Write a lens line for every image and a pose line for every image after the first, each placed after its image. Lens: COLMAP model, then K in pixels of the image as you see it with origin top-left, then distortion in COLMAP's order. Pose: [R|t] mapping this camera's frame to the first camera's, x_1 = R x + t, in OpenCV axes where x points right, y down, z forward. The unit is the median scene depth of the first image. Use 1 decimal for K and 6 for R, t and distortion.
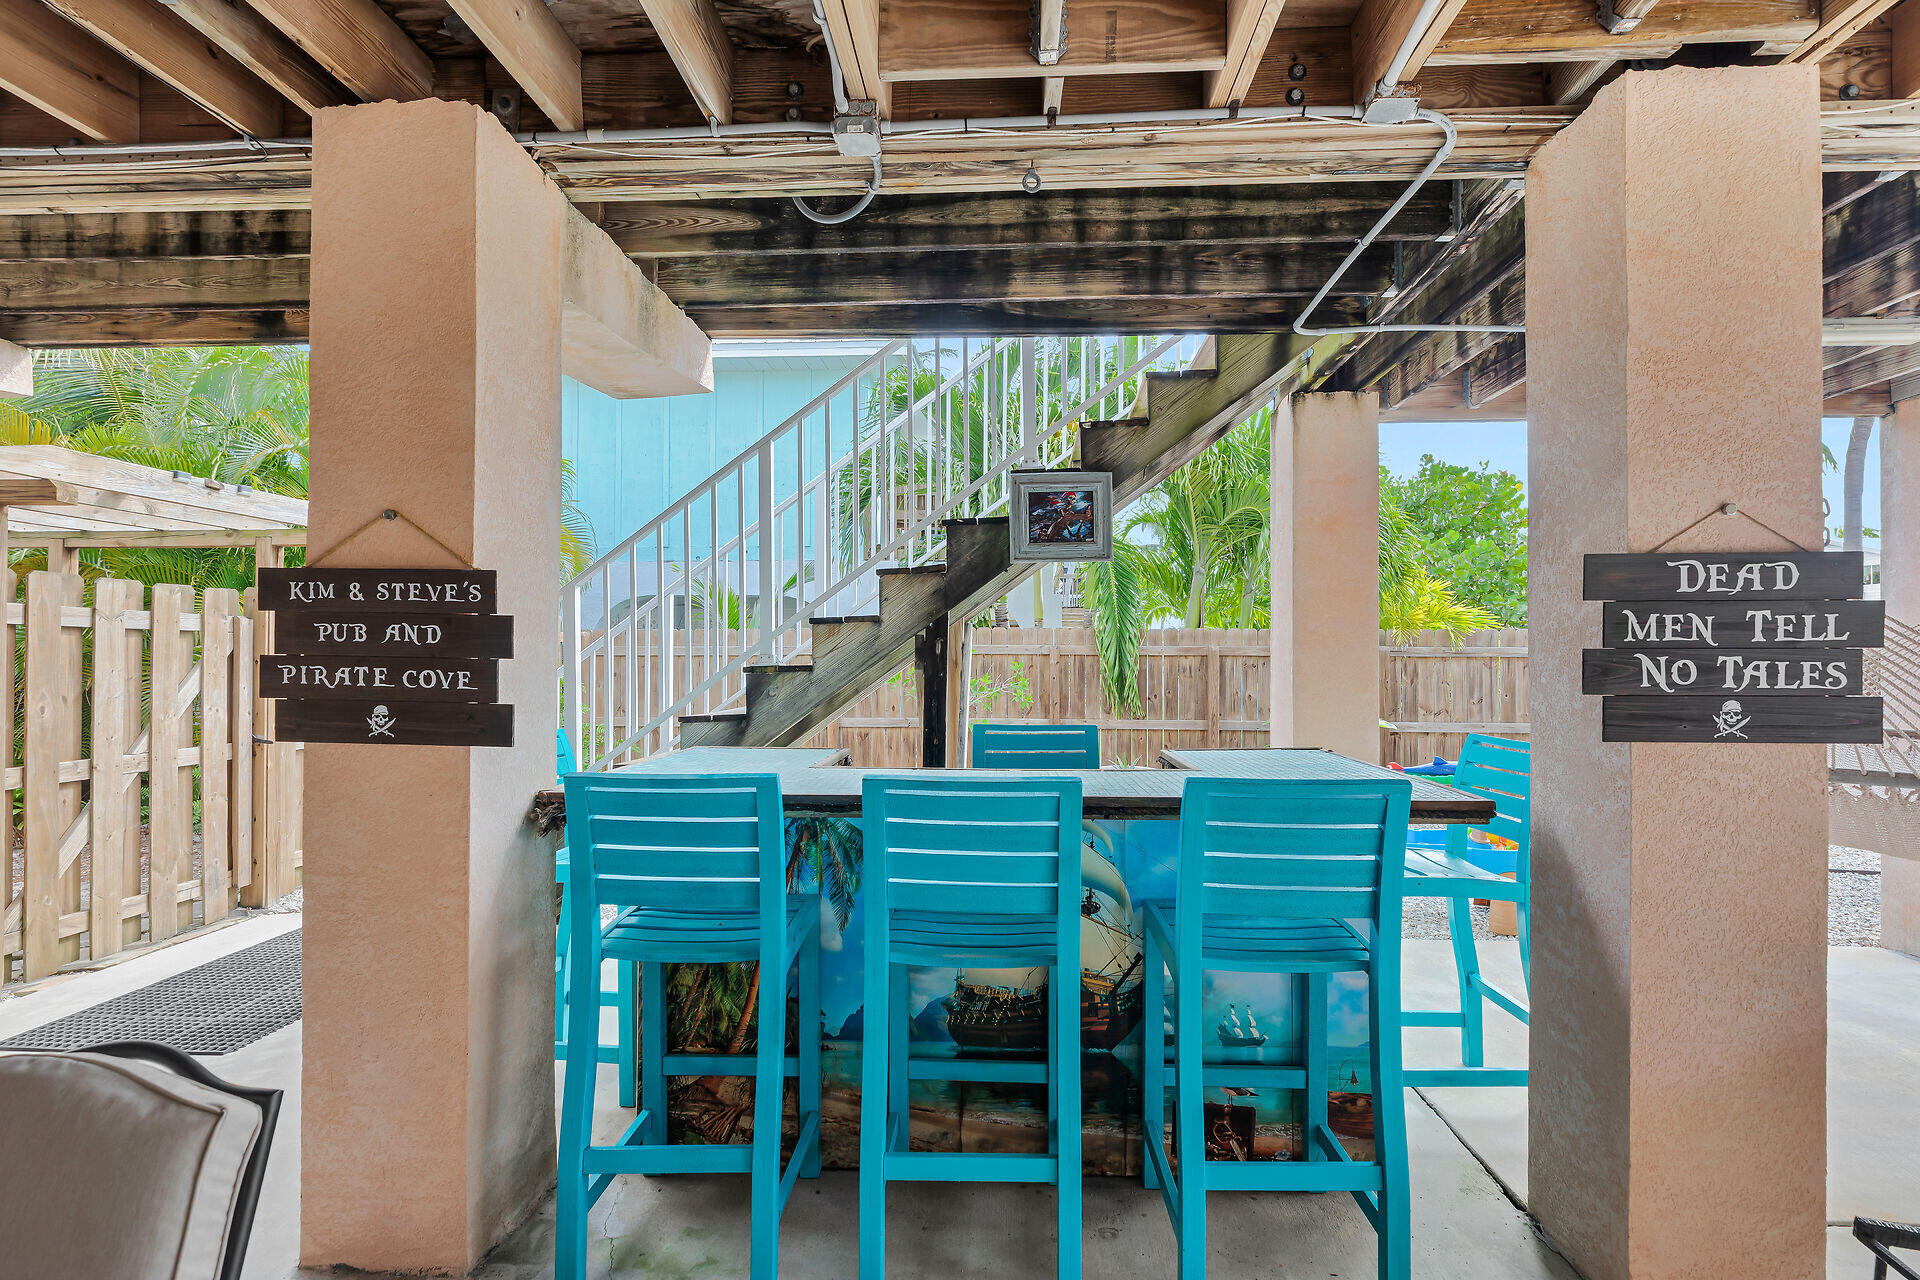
lens RADIAL K [[902.3, 0, 951.8], [0, 902.3, 635.4], [0, 0, 1]] dist [-0.009939, -0.000139]
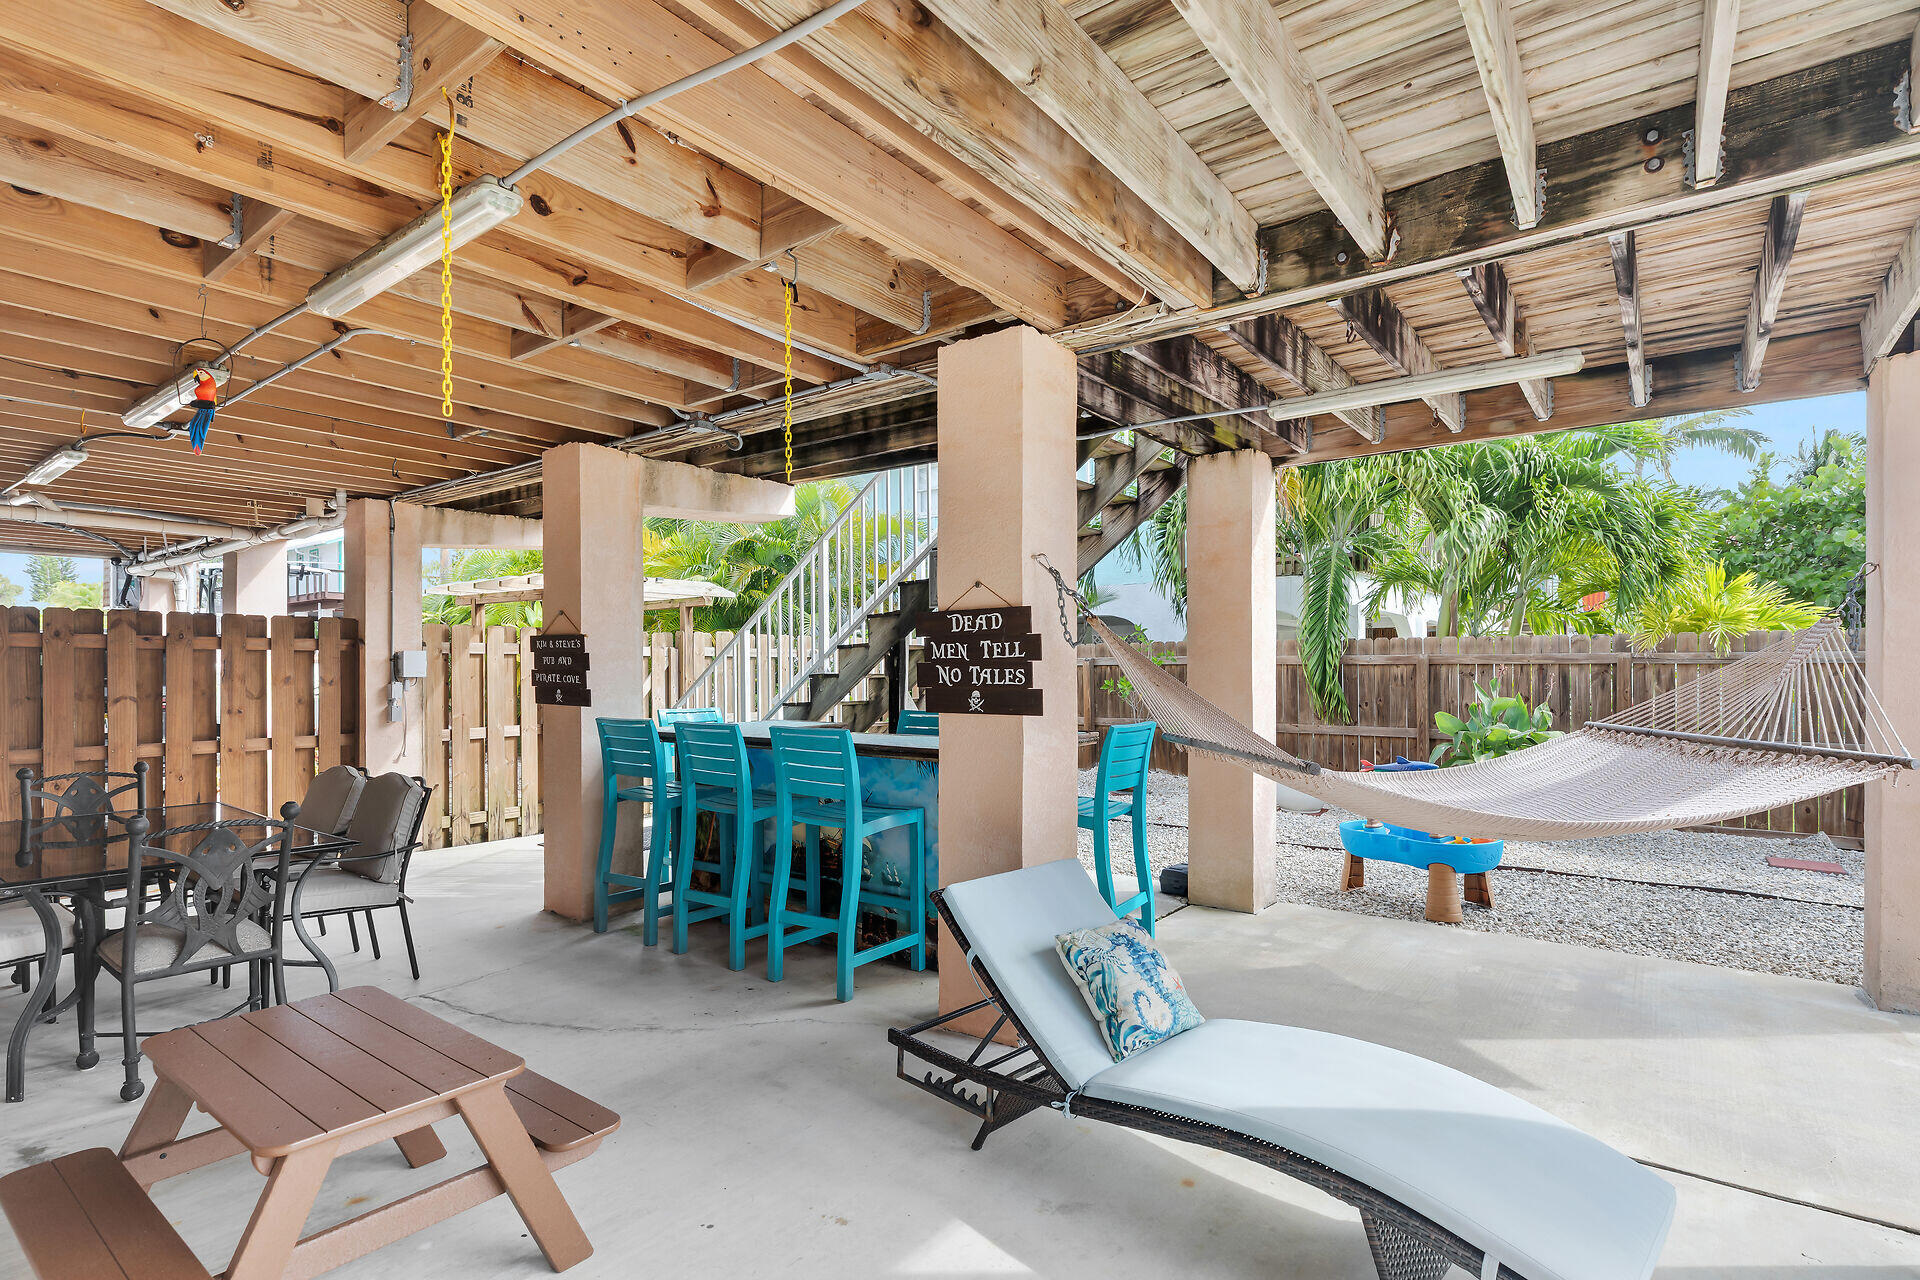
lens RADIAL K [[902.3, 0, 967.9], [0, 902.3, 649.9], [0, 0, 1]] dist [-0.009939, -0.000139]
pose [[0.843081, -0.016921, -0.537520, 1.671457], [0.019214, 0.999815, -0.001339, -0.007026], [0.537443, -0.009199, 0.843250, -0.499817]]
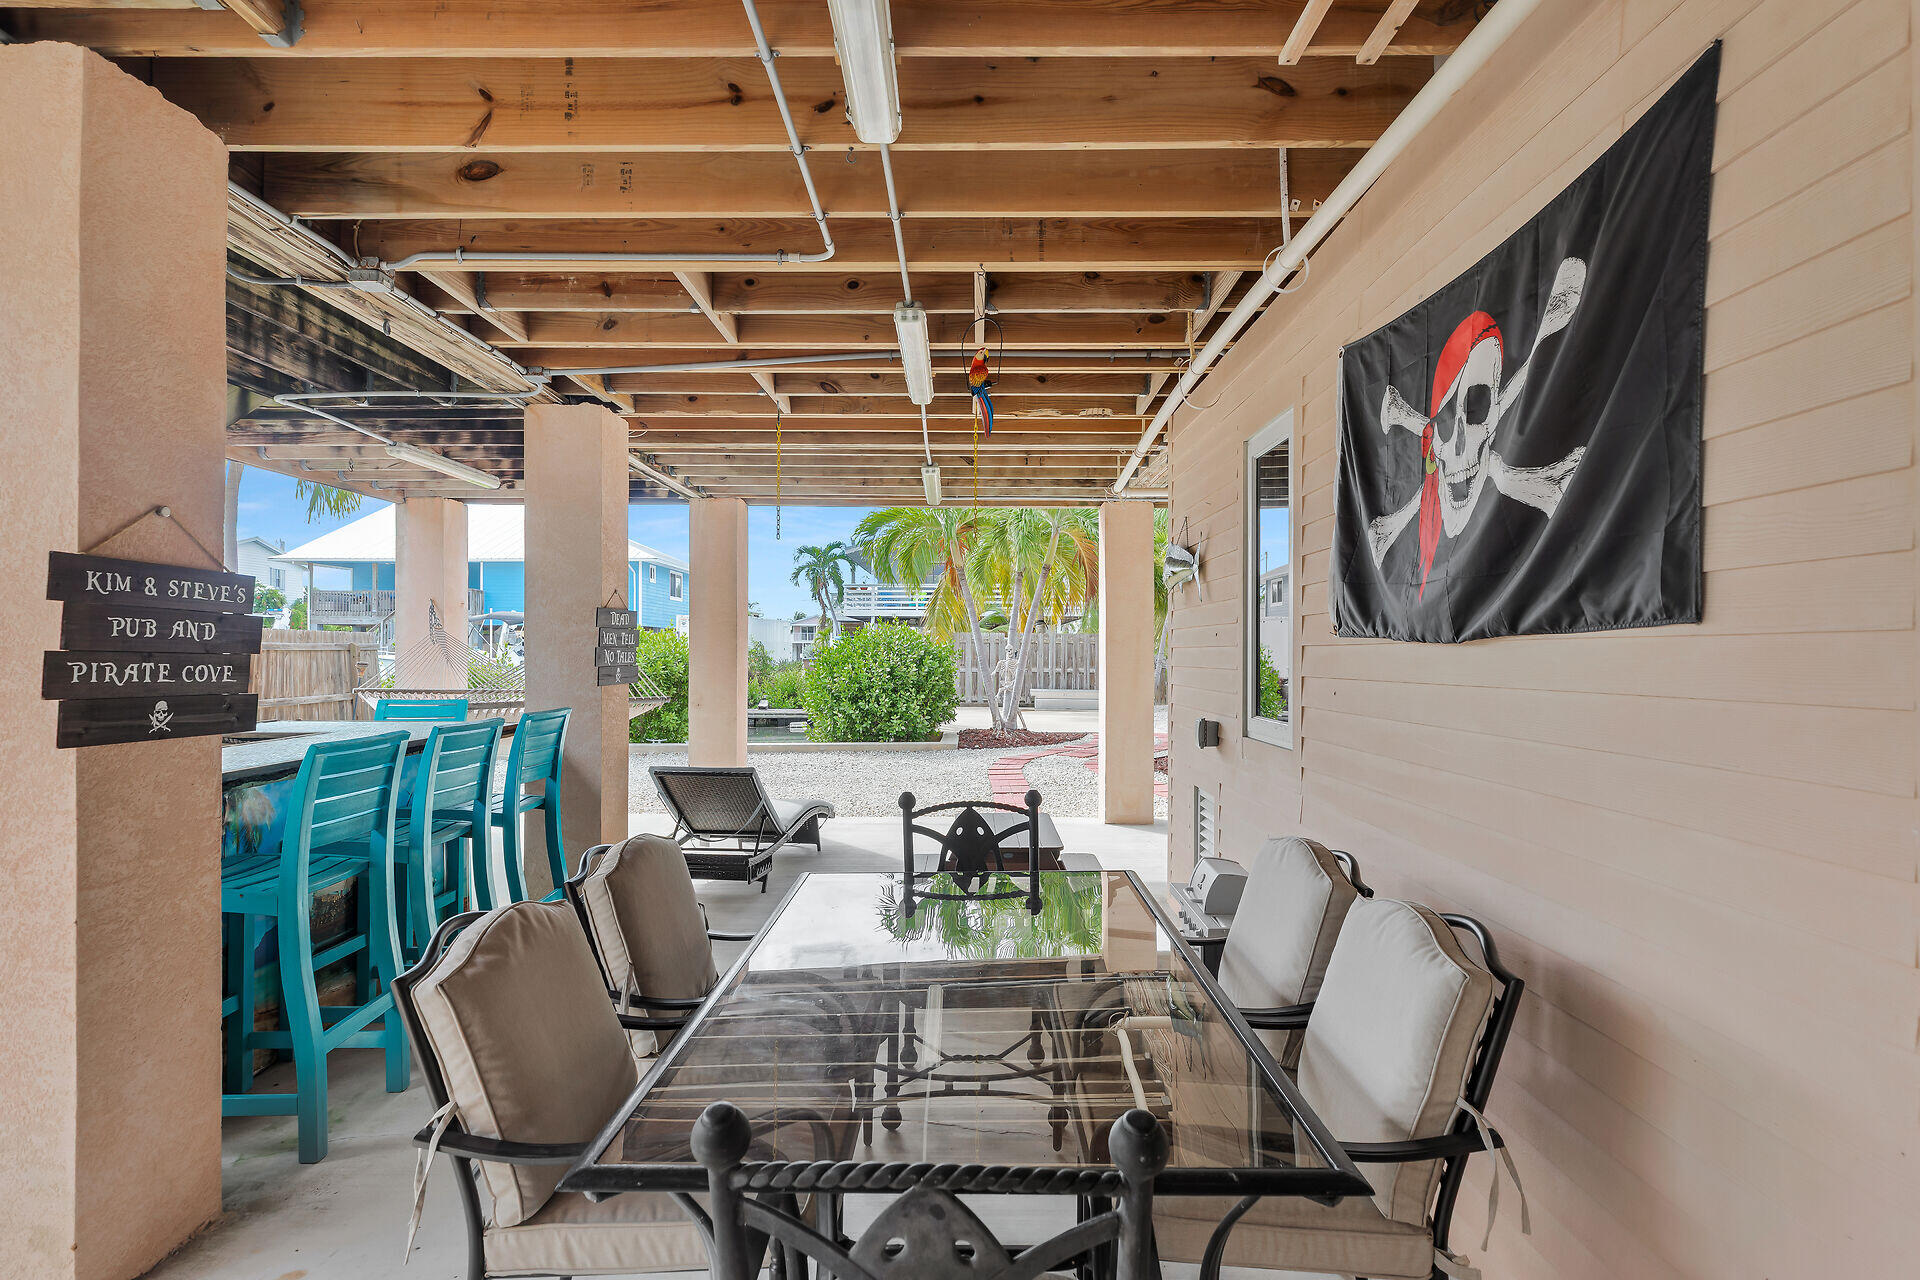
lens RADIAL K [[998.1, 0, 958.4], [0, 998.1, 646.2], [0, 0, 1]] dist [-0.002122, 0.000990]
pose [[-0.052821, 0.004536, 0.998594, -1.795519], [-0.014504, 0.999881, -0.005309, 0.009534], [-0.998499, -0.014764, -0.052749, 0.169764]]
